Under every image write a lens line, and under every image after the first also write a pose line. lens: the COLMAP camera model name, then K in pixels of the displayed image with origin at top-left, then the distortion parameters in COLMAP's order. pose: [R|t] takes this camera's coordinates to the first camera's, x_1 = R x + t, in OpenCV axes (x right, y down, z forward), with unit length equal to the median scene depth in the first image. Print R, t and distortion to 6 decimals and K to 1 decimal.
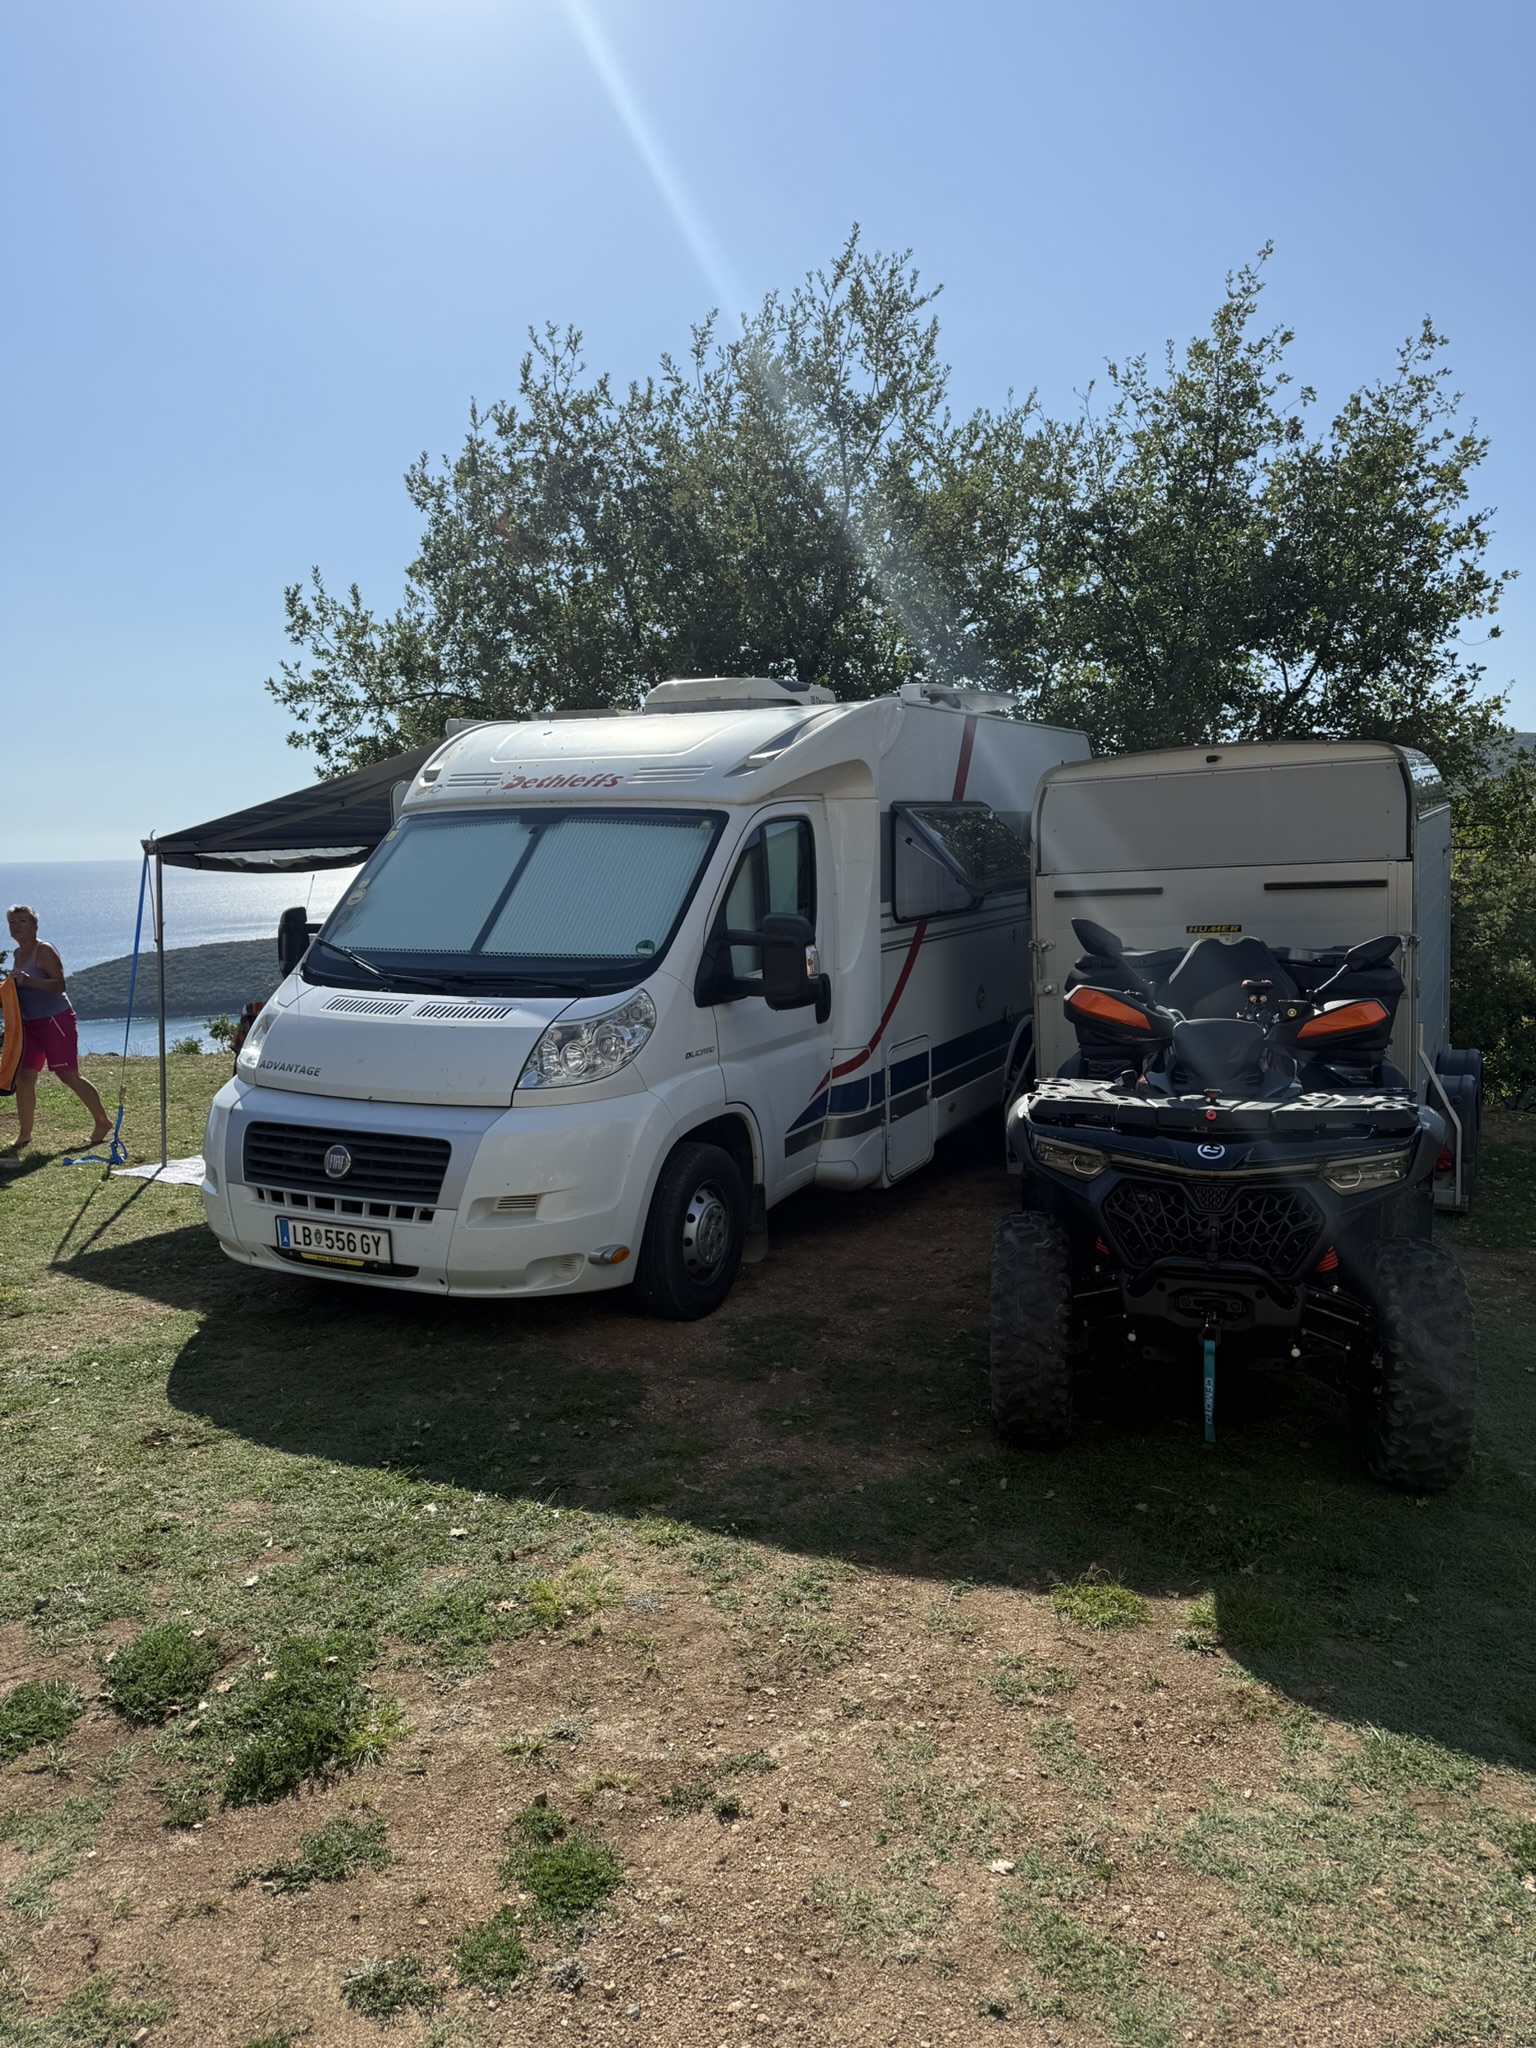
lens RADIAL K [[1456.6, 0, 791.2], [0, 1456.6, 1015.2], [0, 0, 1]] dist [0.069408, -0.089831]
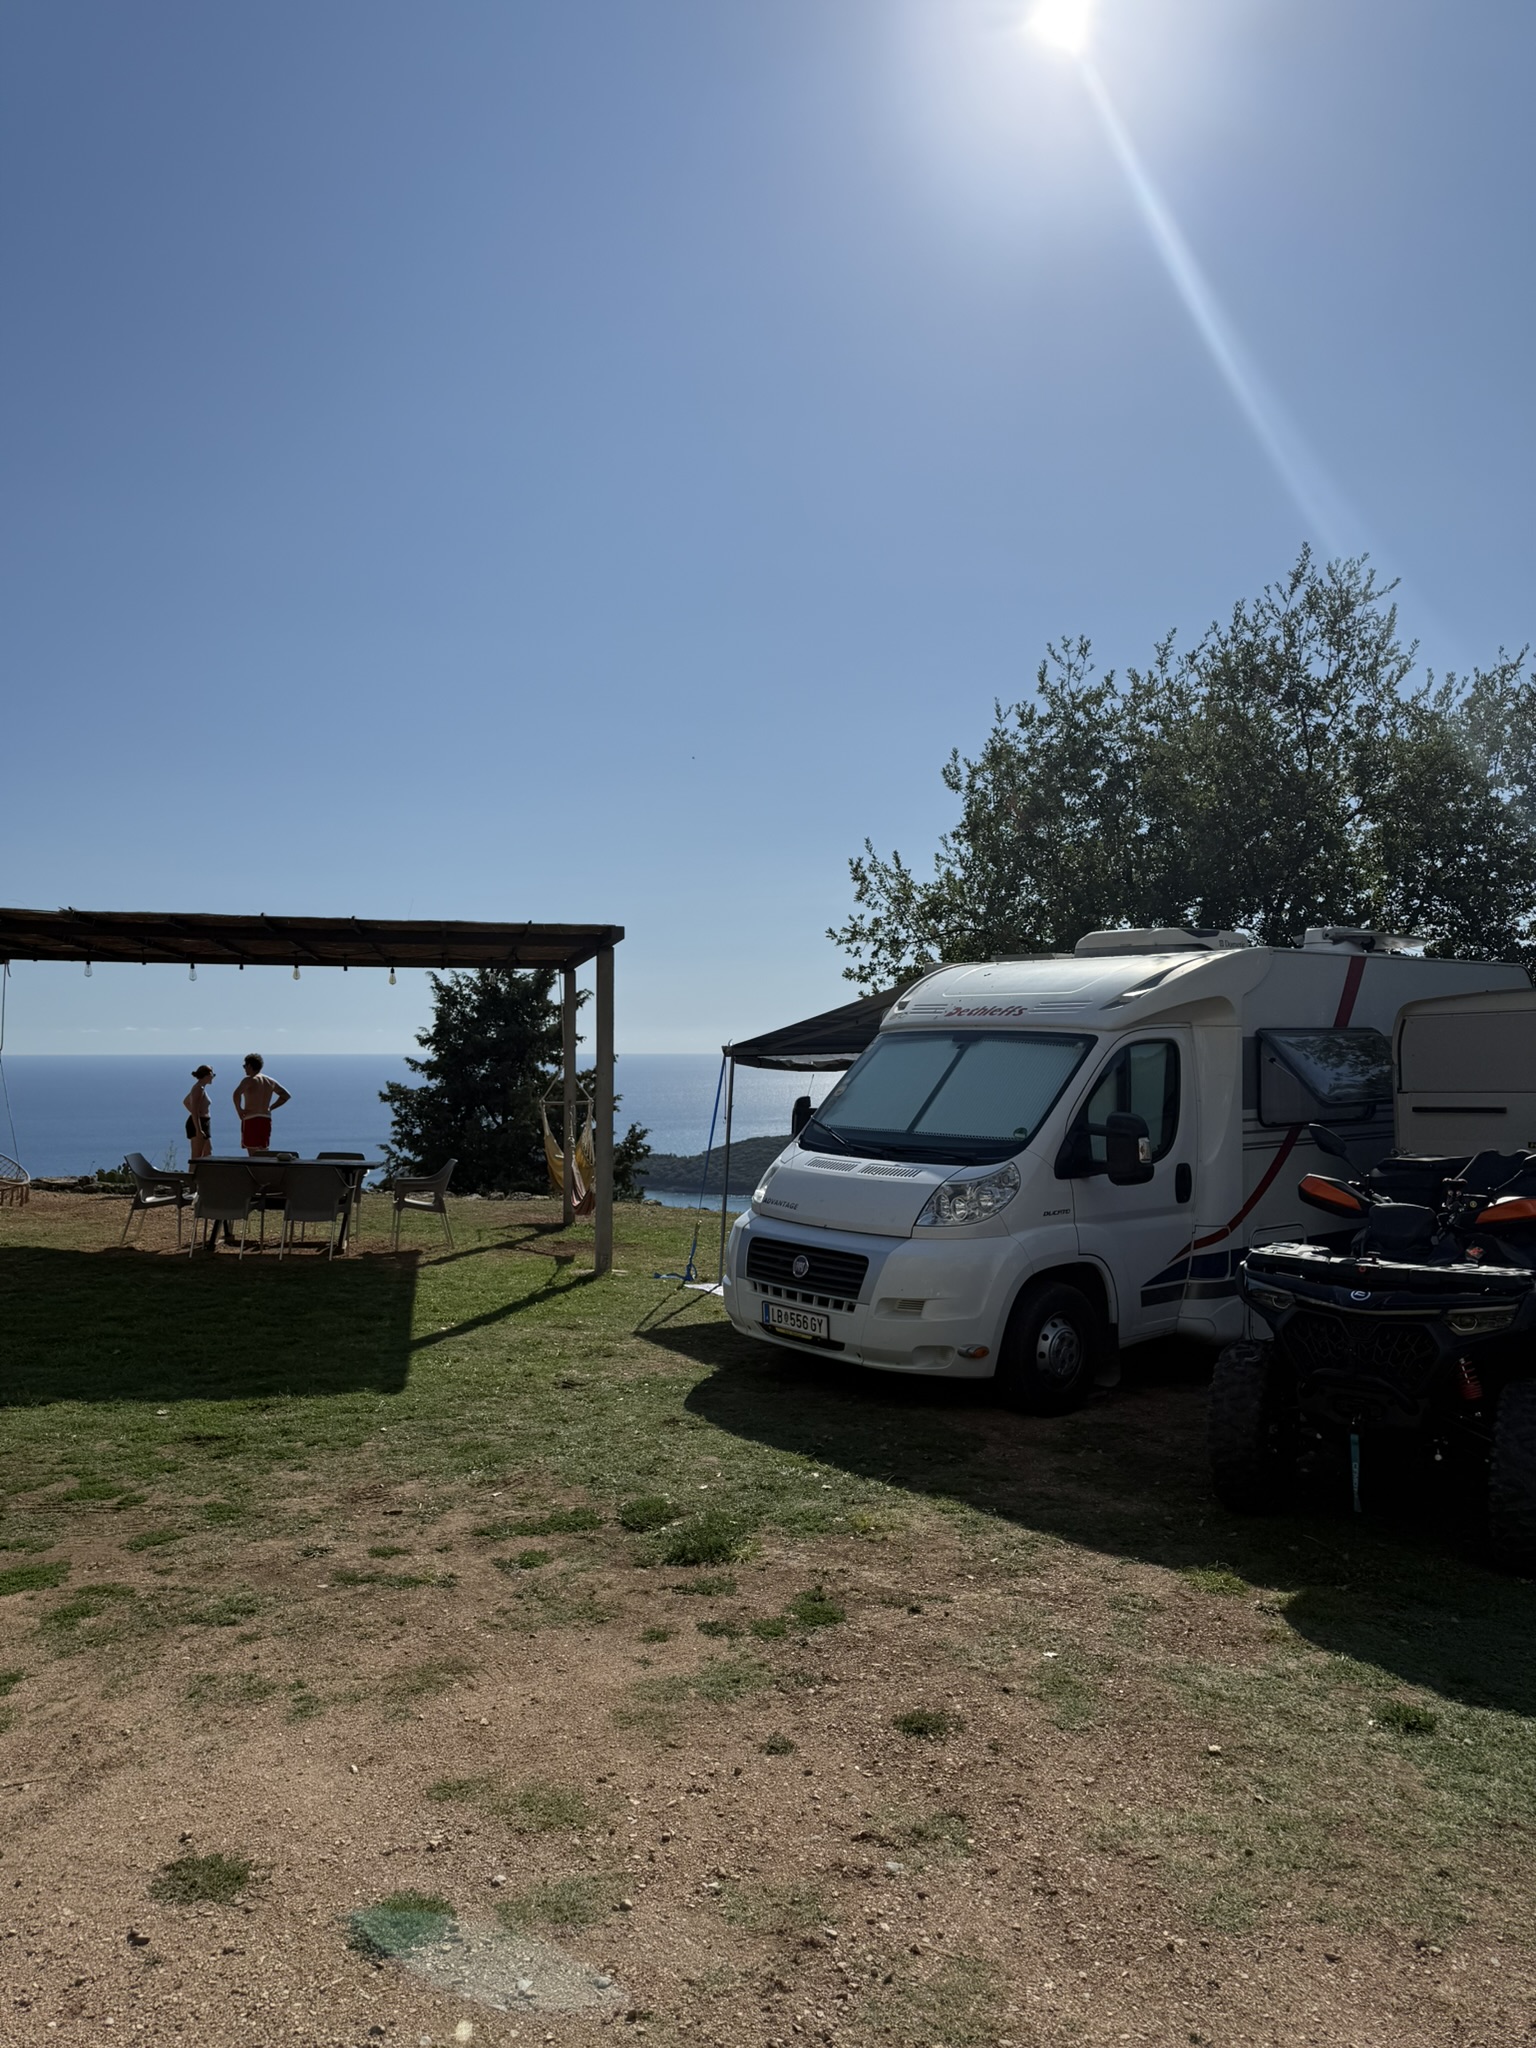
lens RADIAL K [[1448.5, 0, 768.0], [0, 1448.5, 1024.0], [0, 0, 1]] dist [0.068670, -0.081463]
pose [[0.915430, 0.015764, -0.402168, 0.226922], [-0.068951, 0.990602, -0.118120, 0.029508], [0.396527, 0.135861, 0.907914, -0.349625]]
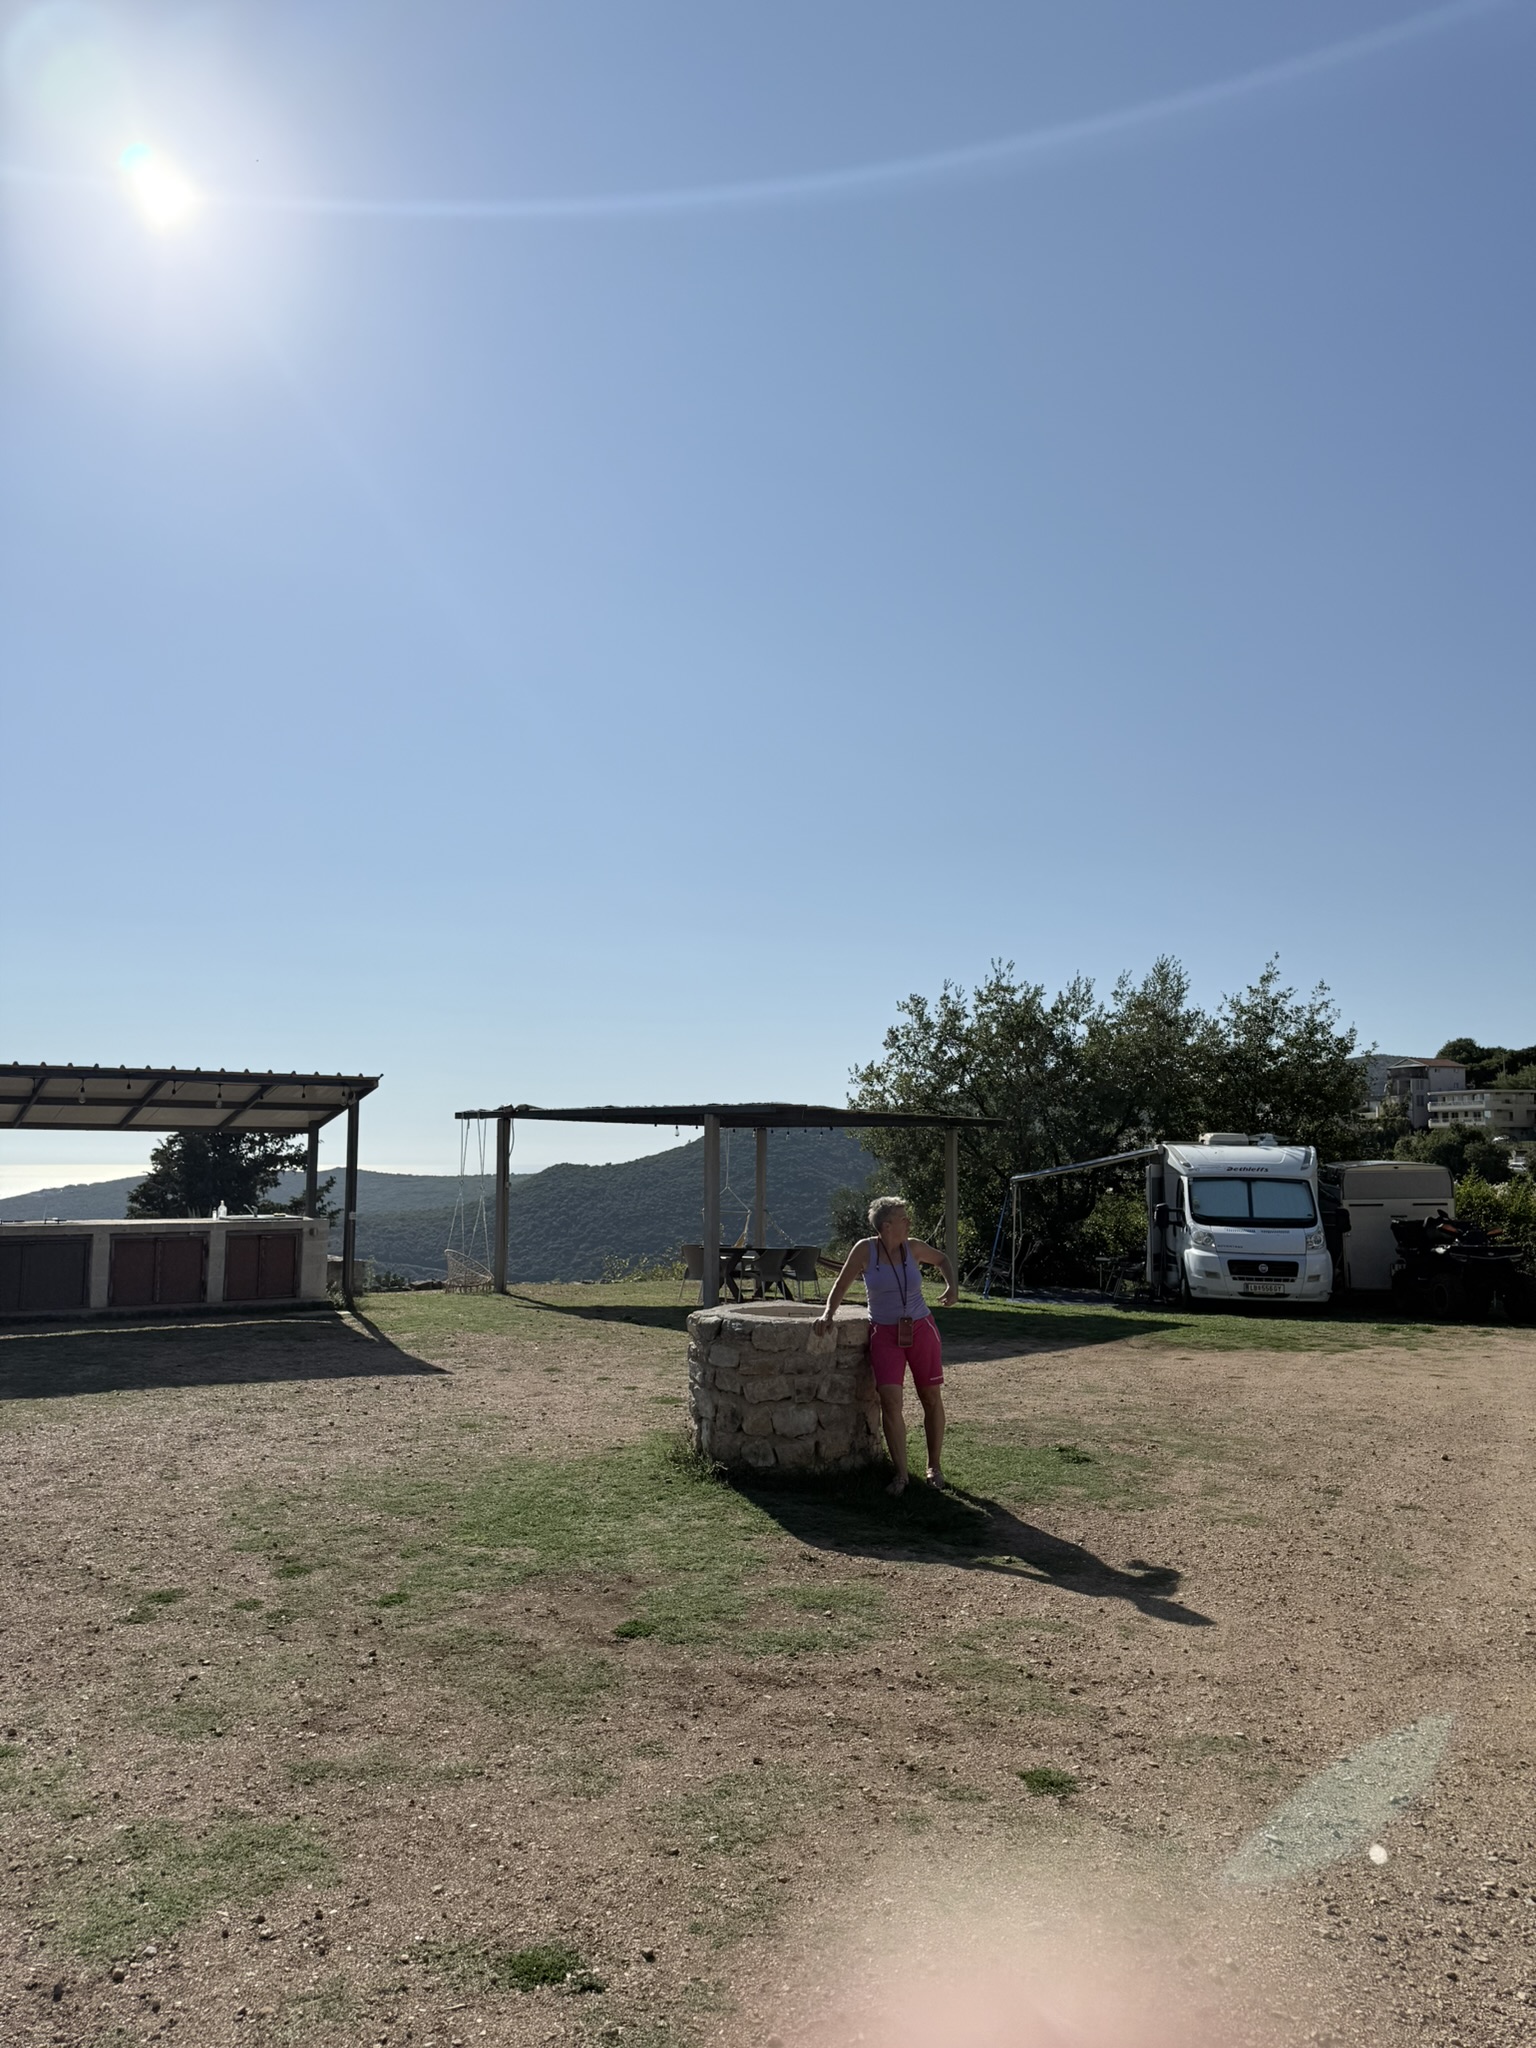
lens RADIAL K [[1445.9, 0, 798.7], [0, 1445.9, 965.4], [0, 0, 1]] dist [0.070493, -0.173237]
pose [[0.960543, 0.069895, 0.269205, -2.405589], [0.002226, 0.965945, -0.258737, 0.296846], [-0.278122, 0.249128, 0.927676, -2.286092]]
